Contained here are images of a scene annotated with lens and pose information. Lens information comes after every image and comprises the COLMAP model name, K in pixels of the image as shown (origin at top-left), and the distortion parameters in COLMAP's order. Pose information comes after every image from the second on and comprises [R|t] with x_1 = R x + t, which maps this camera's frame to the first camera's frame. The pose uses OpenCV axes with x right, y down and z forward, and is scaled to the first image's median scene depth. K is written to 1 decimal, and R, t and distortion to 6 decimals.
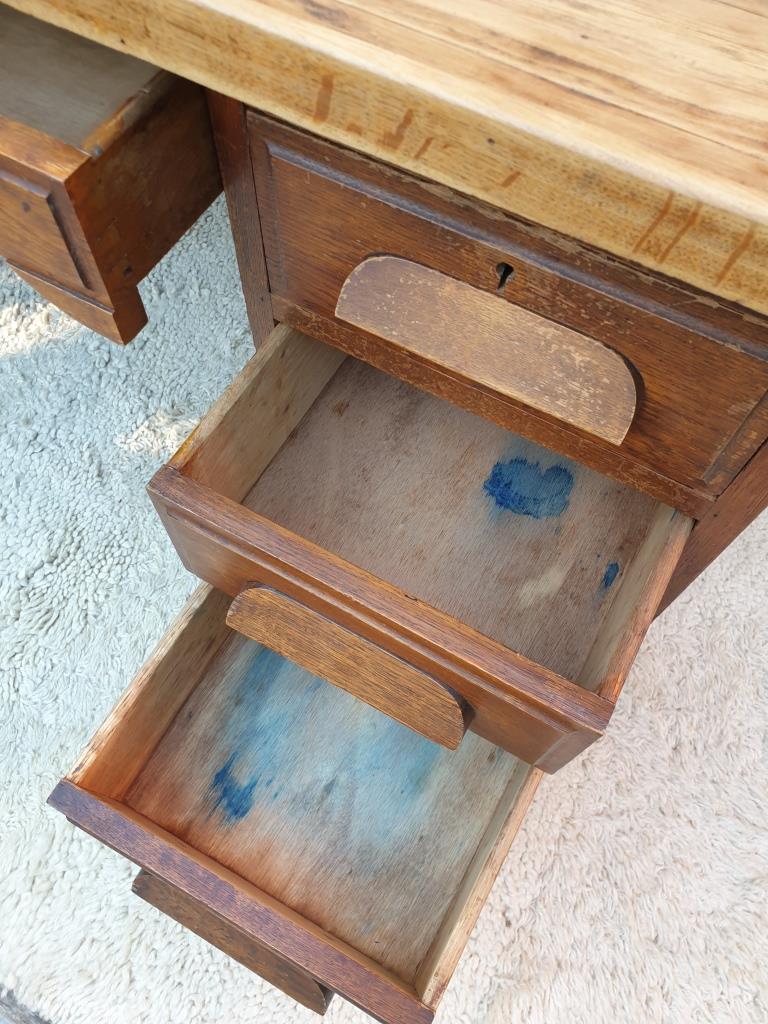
lens RADIAL K [[806.1, 0, 377.0], [0, 806.1, 519.5], [0, 0, 1]] dist [0.005814, 0.016370]
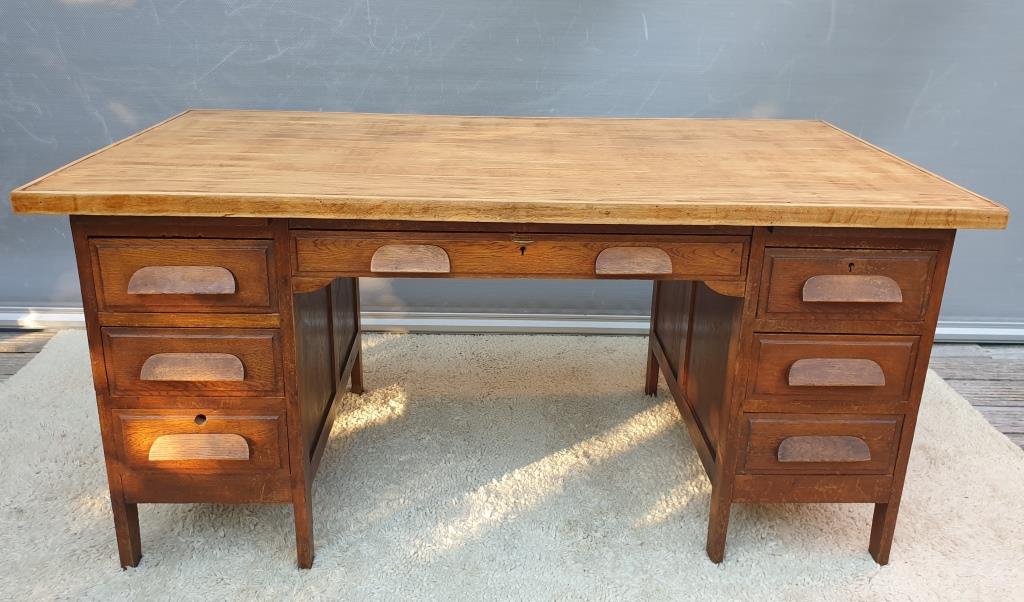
lens RADIAL K [[837.5, 0, 526.7], [0, 837.5, 266.5], [0, 0, 1]] dist [0.014228, -0.018285]
pose [[0.851501, -0.165004, 0.497715, -2.635568], [0.466020, 0.673243, -0.574081, 1.044486], [-0.240357, 0.720775, 0.650163, -0.947284]]
